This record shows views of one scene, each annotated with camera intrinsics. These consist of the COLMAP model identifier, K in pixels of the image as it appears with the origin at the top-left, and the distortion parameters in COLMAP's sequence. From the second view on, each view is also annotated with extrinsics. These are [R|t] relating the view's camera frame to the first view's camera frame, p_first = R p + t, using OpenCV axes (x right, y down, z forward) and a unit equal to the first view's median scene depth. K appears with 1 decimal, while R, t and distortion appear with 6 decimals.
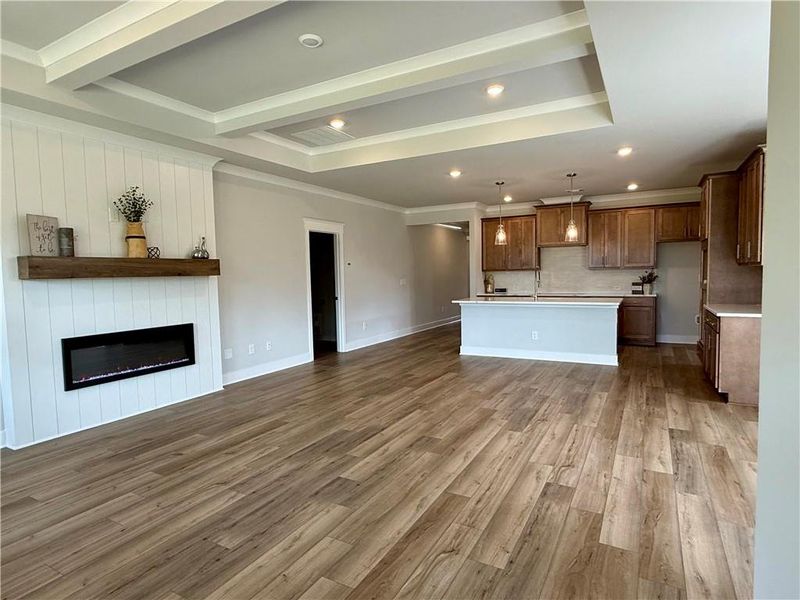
lens RADIAL K [[446.6, 0, 400.8], [0, 446.6, 301.9], [0, 0, 1]] dist [-0.003697, -0.000111]
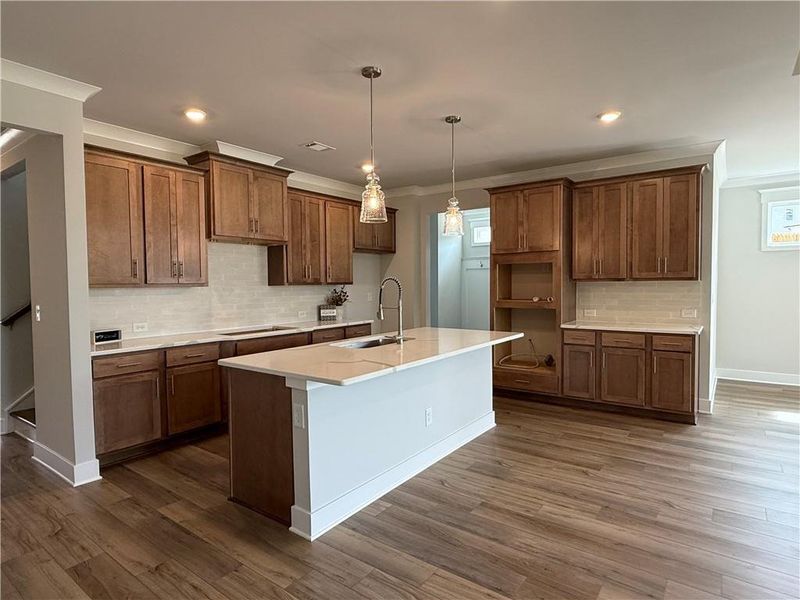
lens RADIAL K [[449.4, 0, 399.1], [0, 449.4, 300.3], [0, 0, 1]] dist [-0.003550, 0.001912]
pose [[0.130481, -0.020463, 0.991240, -0.304286], [0.071457, 0.997381, 0.011183, -0.095750], [-0.988872, 0.069372, 0.131601, 1.510426]]
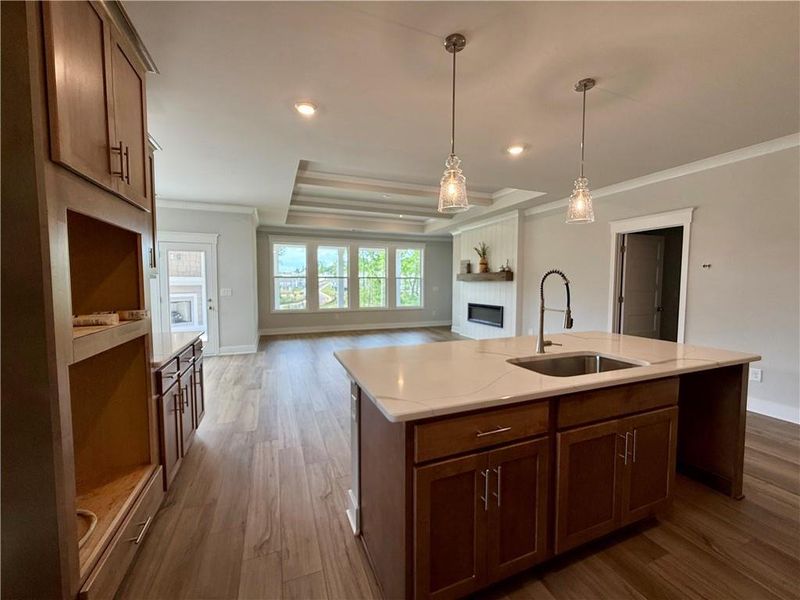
lens RADIAL K [[321.4, 0, 400.5], [0, 321.4, 299.4], [0, 0, 1]] dist [0.000269, 0.000082]
pose [[-0.632428, 0.059804, -0.772307, 0.975655], [-0.038816, 0.993316, 0.108704, -0.128050], [0.773646, 0.098725, -0.625880, 1.746131]]
